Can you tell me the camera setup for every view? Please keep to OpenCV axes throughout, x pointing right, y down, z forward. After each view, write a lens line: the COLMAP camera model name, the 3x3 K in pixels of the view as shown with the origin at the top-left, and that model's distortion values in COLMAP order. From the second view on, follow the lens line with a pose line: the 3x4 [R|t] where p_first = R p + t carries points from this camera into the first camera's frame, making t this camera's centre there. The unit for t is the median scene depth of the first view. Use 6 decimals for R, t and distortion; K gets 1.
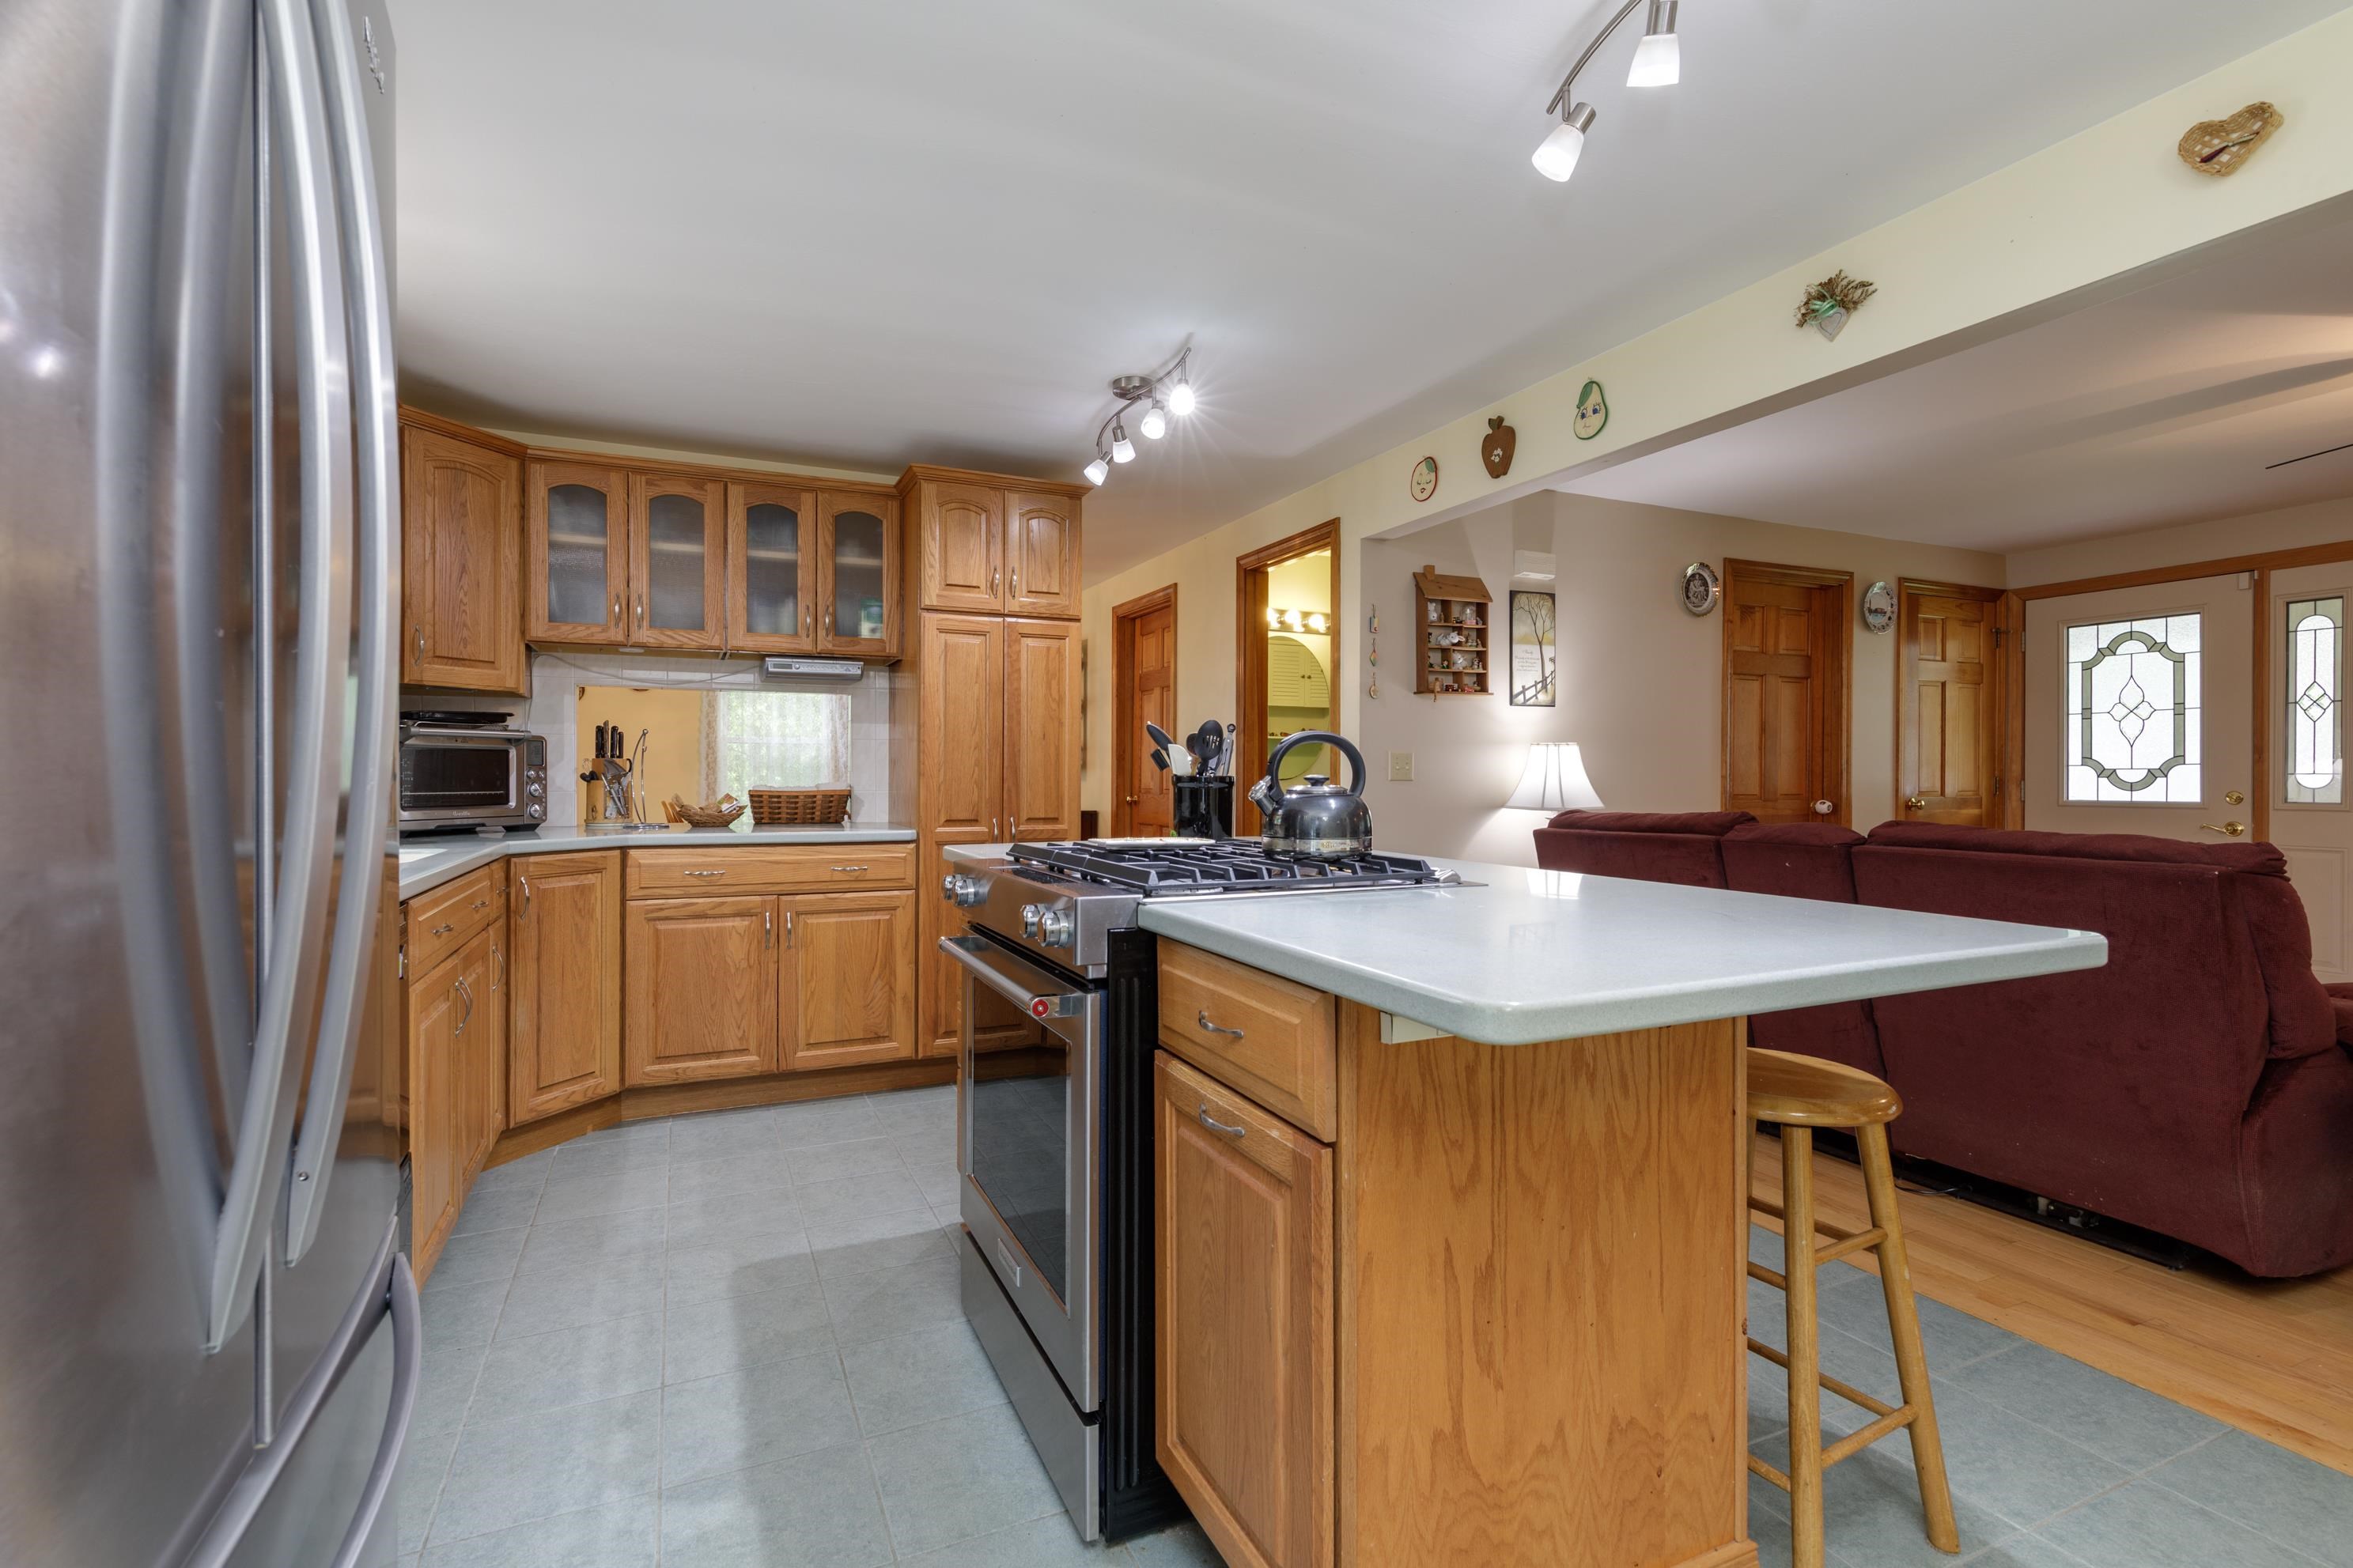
lens RADIAL K [[1099.4, 0, 1186.6], [0, 1099.4, 787.6], [0, 0, 1]] dist [0.004157, -0.000172]
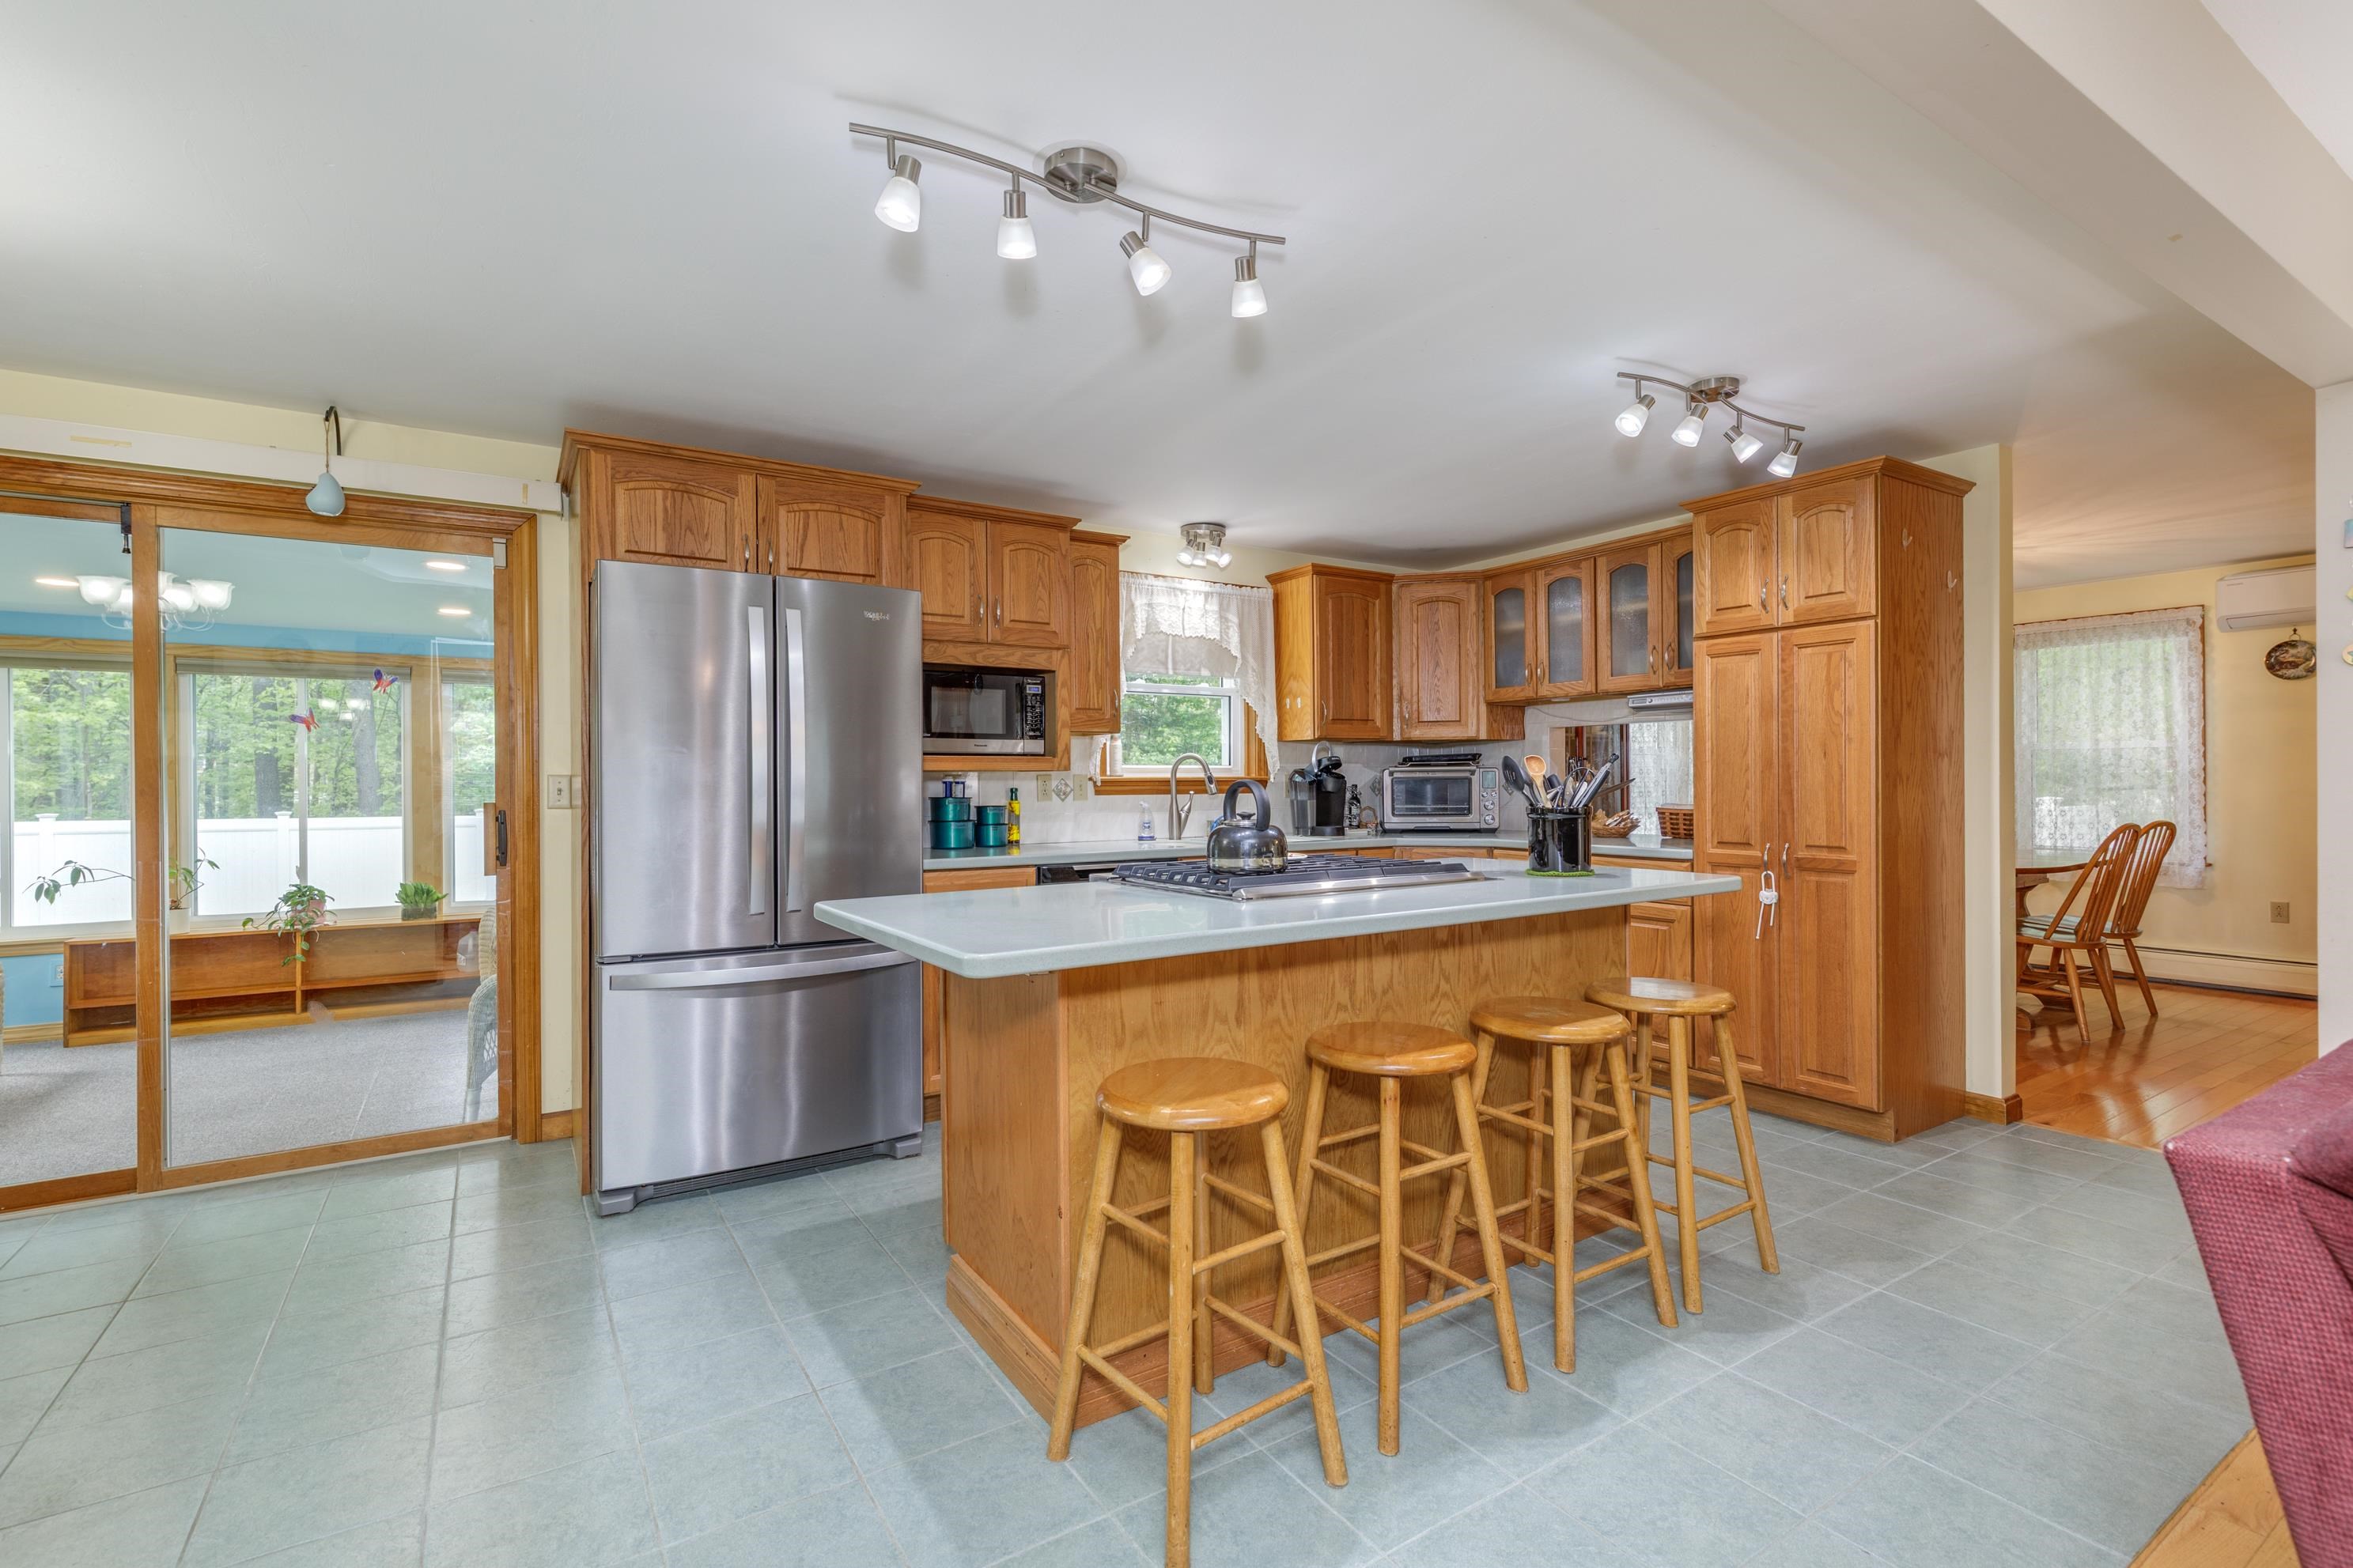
lens RADIAL K [[1108.1, 0, 1228.5], [0, 1108.1, 782.7], [0, 0, 1]] dist [-0.000102, 0.000094]
pose [[0.116644, 0.000064, -0.993174, 0.736999], [-0.001954, 0.999998, -0.000165, -0.023333], [0.993172, 0.001960, 0.116644, 0.431126]]
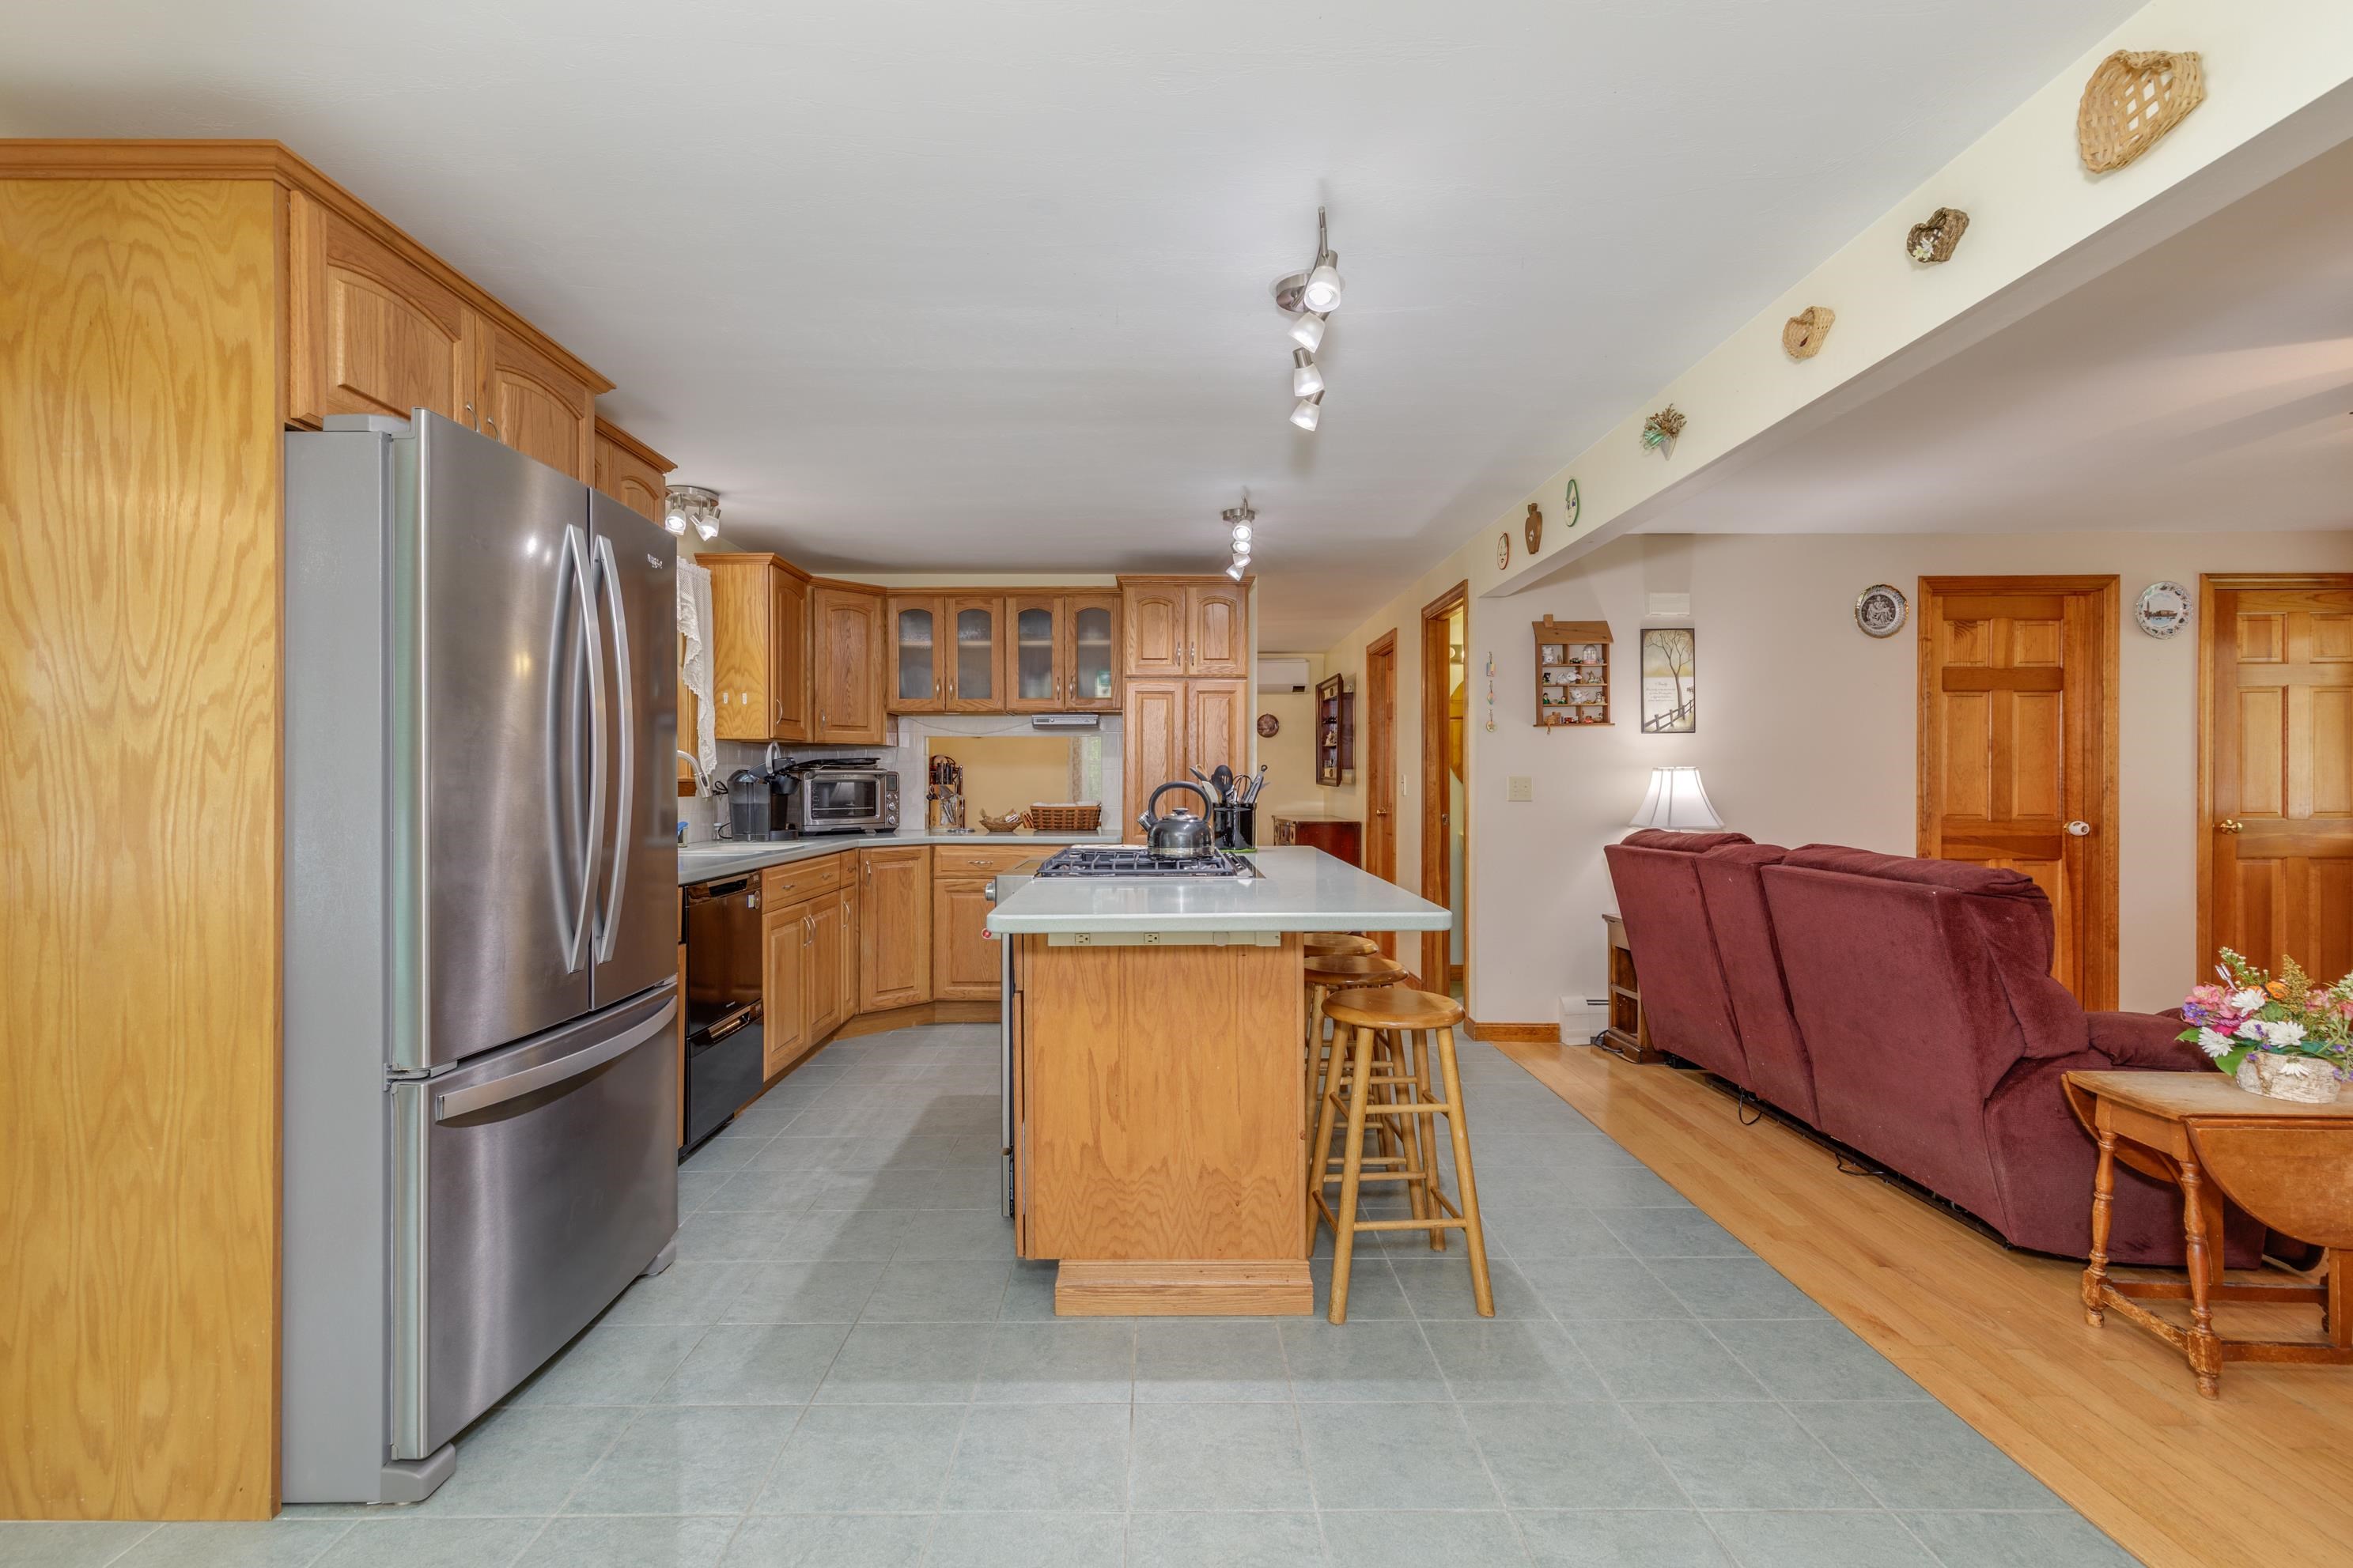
lens RADIAL K [[1116.4, 0, 1186.5], [0, 1116.4, 786.4], [0, 0, 1]] dist [0.001601, 0.001062]
pose [[0.913567, -0.000152, -0.406688, 0.385012], [-0.001653, 0.999990, -0.004087, -0.017929], [0.406684, 0.004406, 0.913558, -0.246329]]
